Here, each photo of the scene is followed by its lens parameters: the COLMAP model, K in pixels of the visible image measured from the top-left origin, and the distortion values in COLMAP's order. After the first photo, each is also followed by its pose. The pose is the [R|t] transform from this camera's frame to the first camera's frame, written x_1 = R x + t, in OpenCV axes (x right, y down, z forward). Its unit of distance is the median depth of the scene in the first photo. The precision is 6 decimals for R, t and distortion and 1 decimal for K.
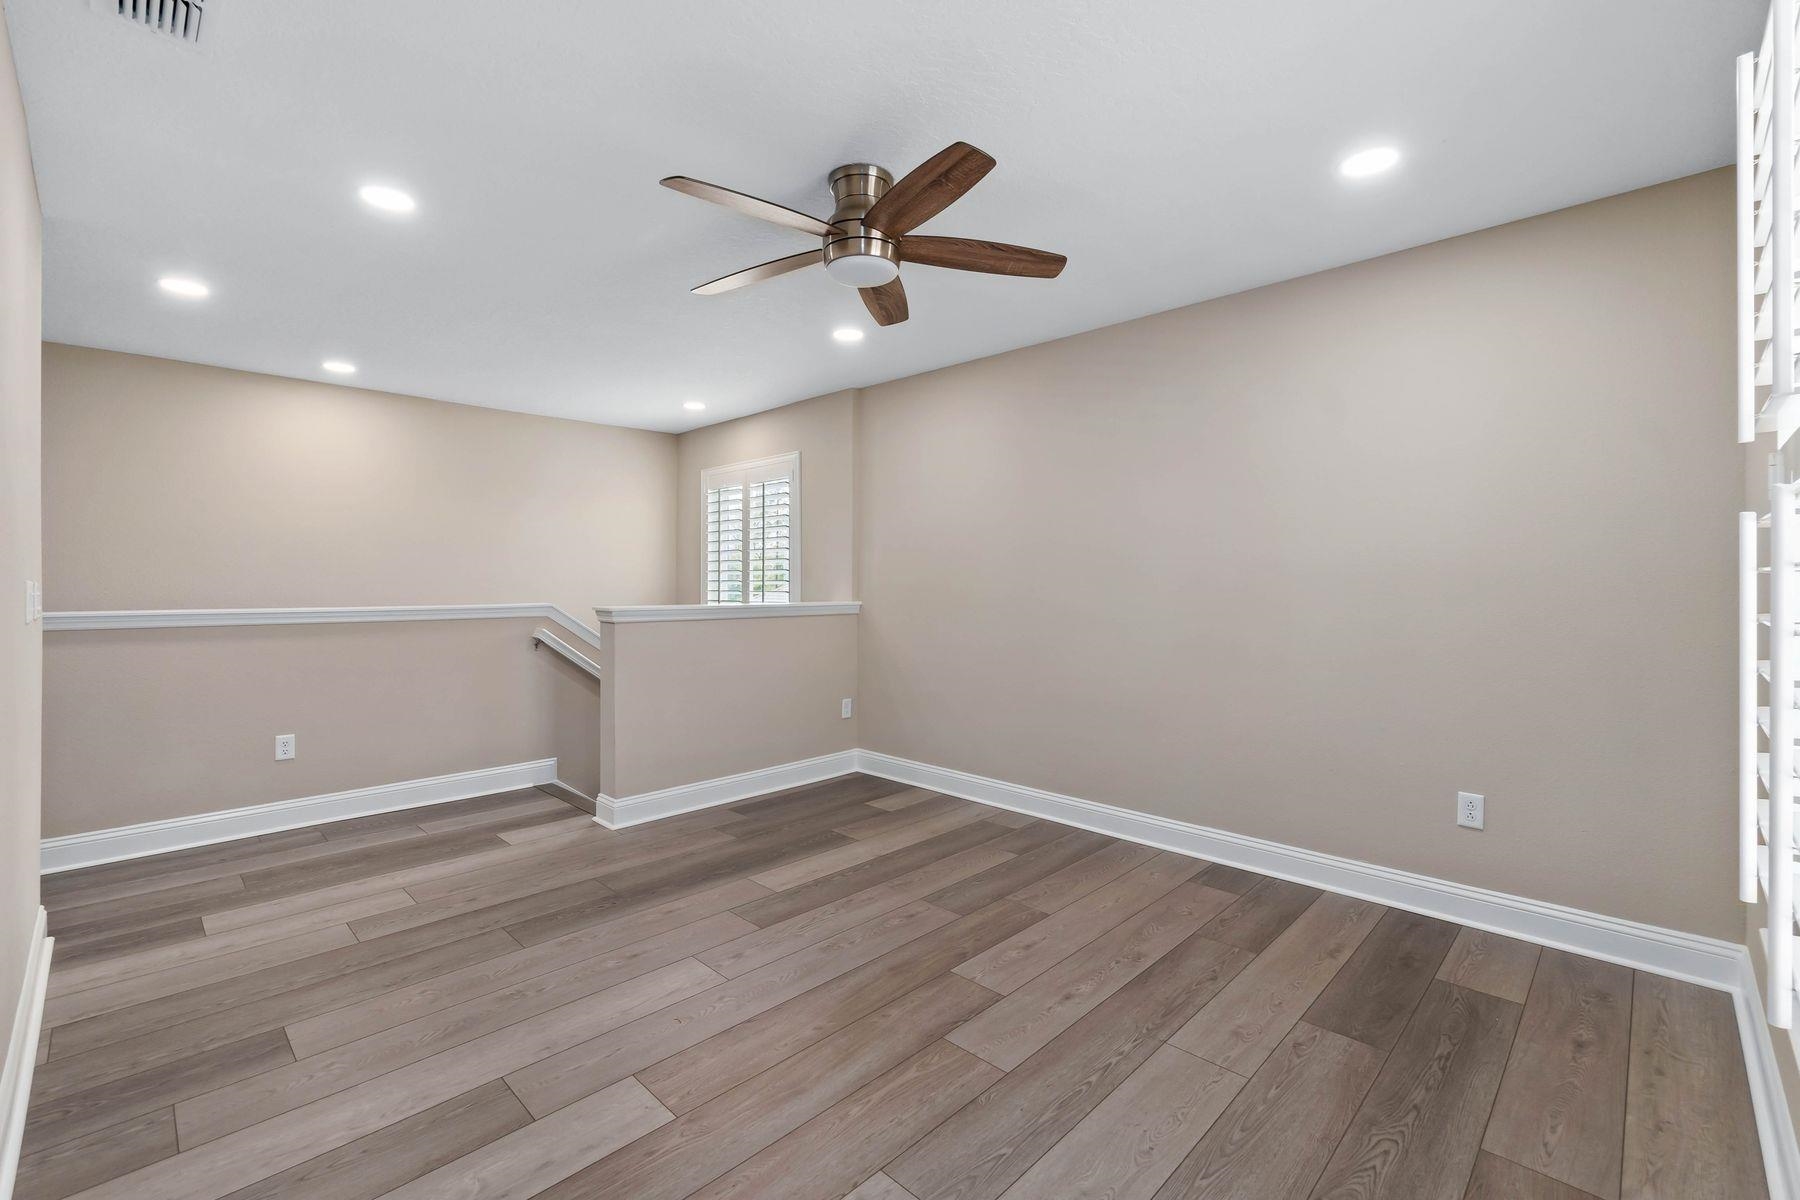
lens RADIAL K [[777.1, 0, 903.0], [0, 777.1, 603.6], [0, 0, 1]] dist [-0.007824, -0.000153]
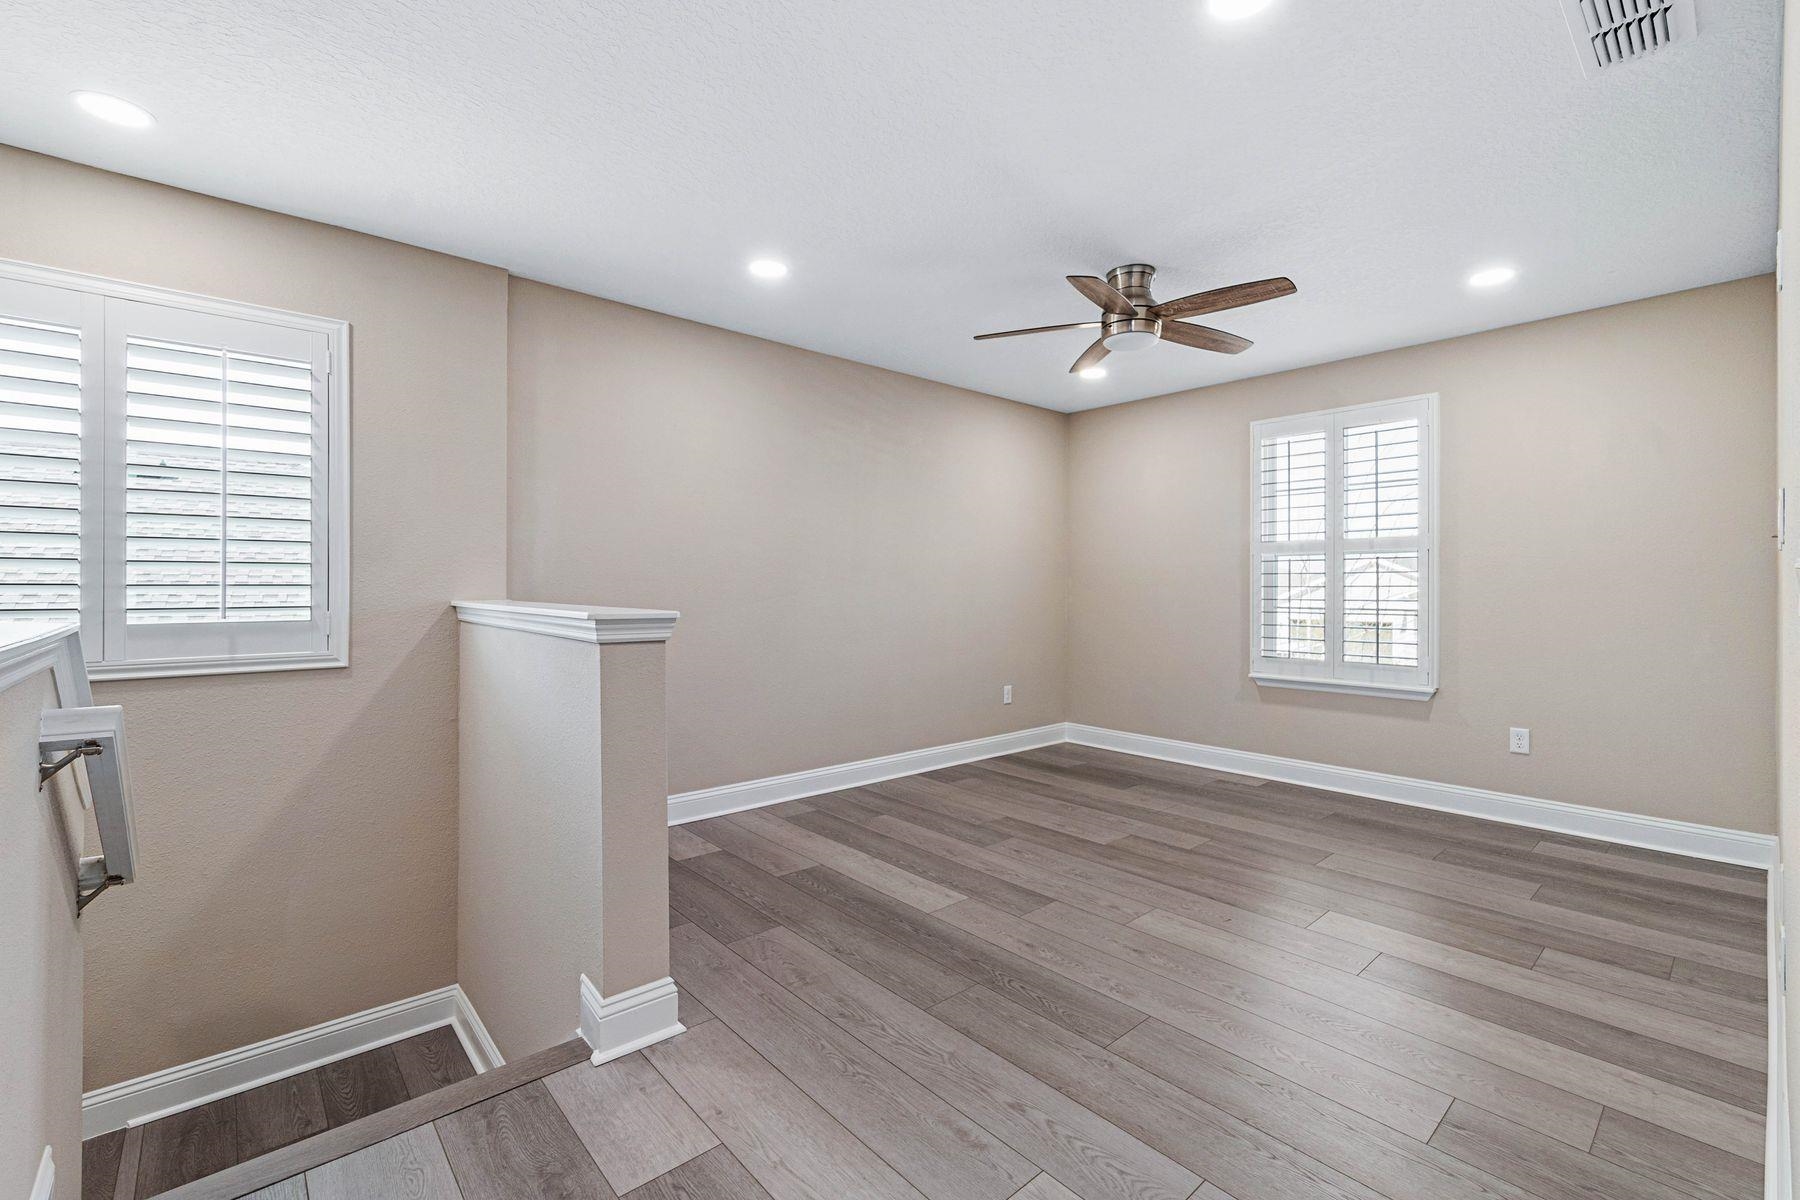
lens RADIAL K [[776.9, 0, 897.6], [0, 776.9, 586.1], [0, 0, 1]] dist [-0.002643, 0.000149]
pose [[0.064202, 0.001676, 0.997936, -1.190449], [0.020654, 0.999782, -0.003008, -0.008967], [-0.997723, 0.020805, 0.064154, 1.085508]]
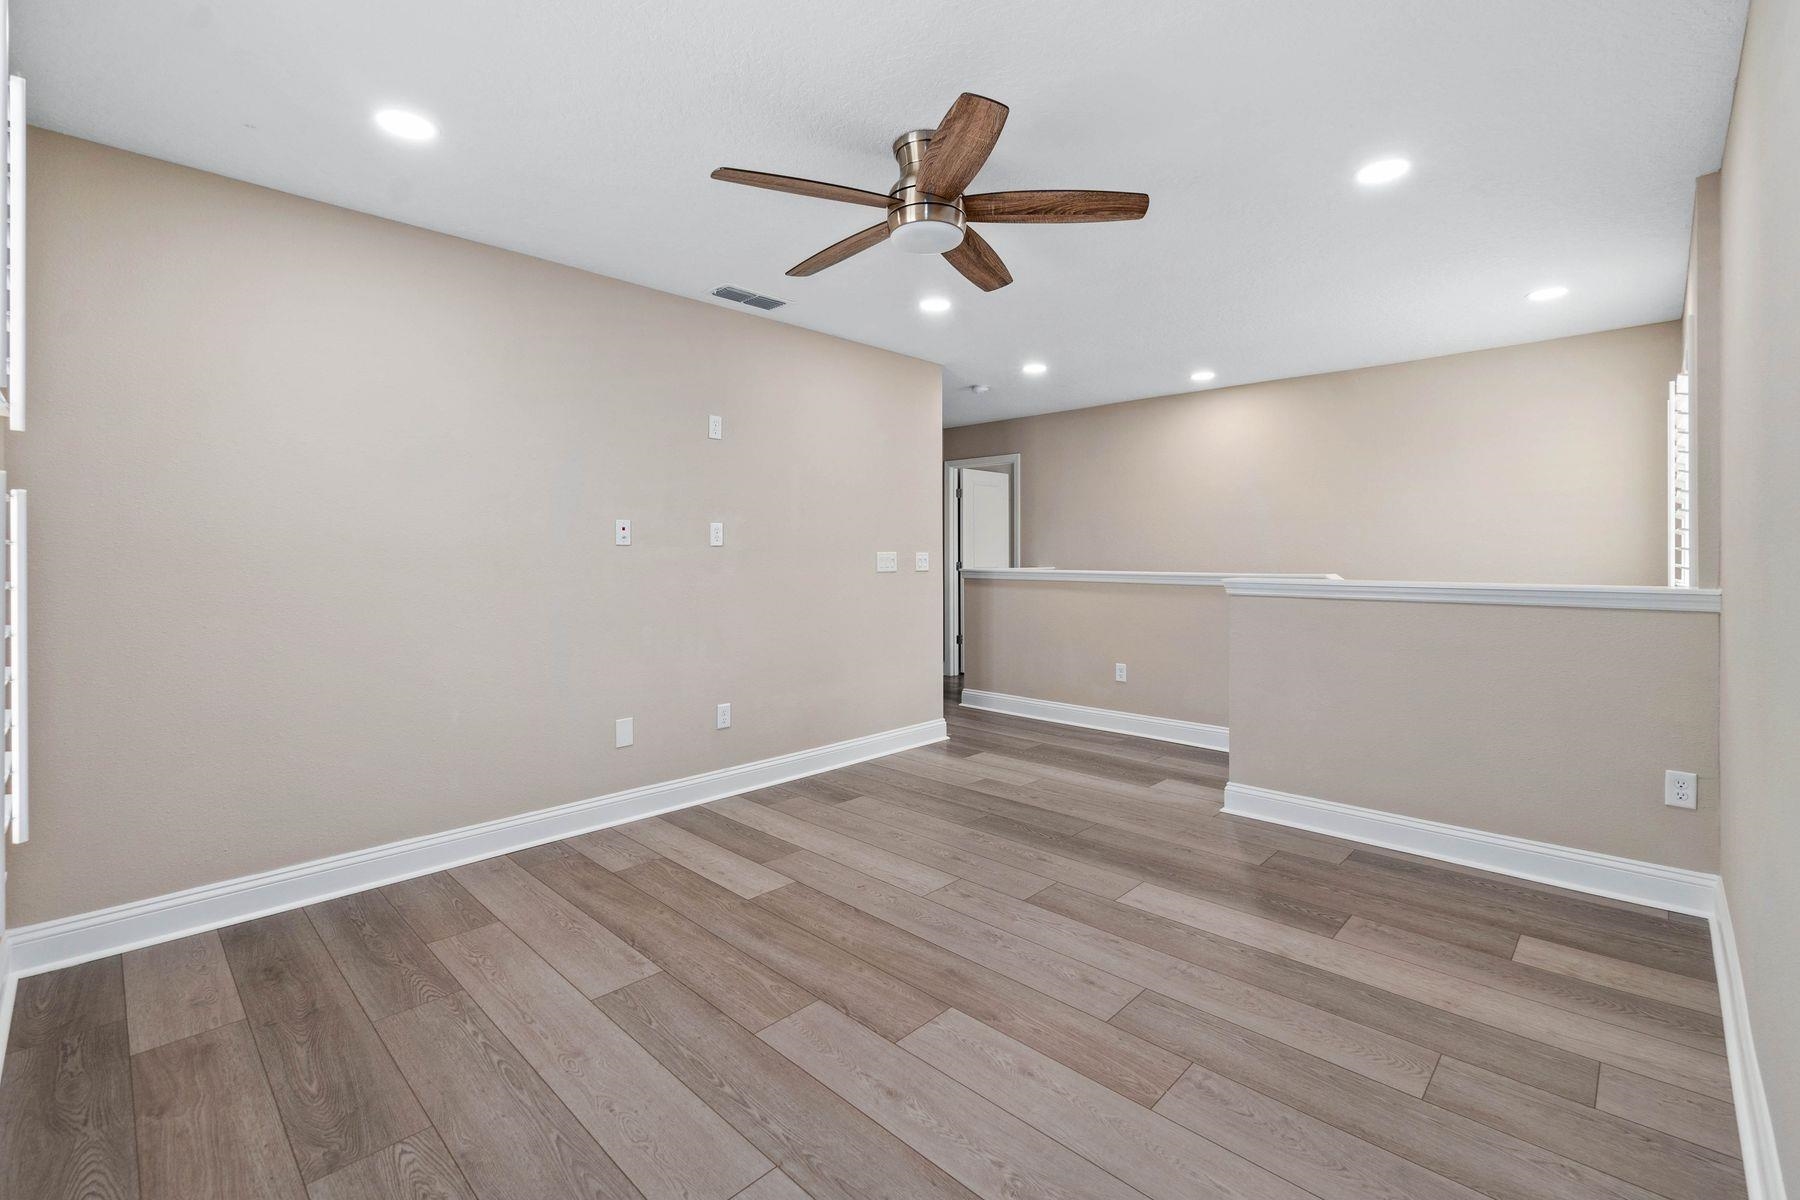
lens RADIAL K [[776.9, 0, 897.6], [0, 776.9, 586.1], [0, 0, 1]] dist [-0.002643, 0.000149]
pose [[0.007312, 0.042840, -0.999055, 0.762044], [-0.023031, 0.998824, 0.042661, -0.023853], [0.999708, 0.022697, 0.008290, 0.781506]]
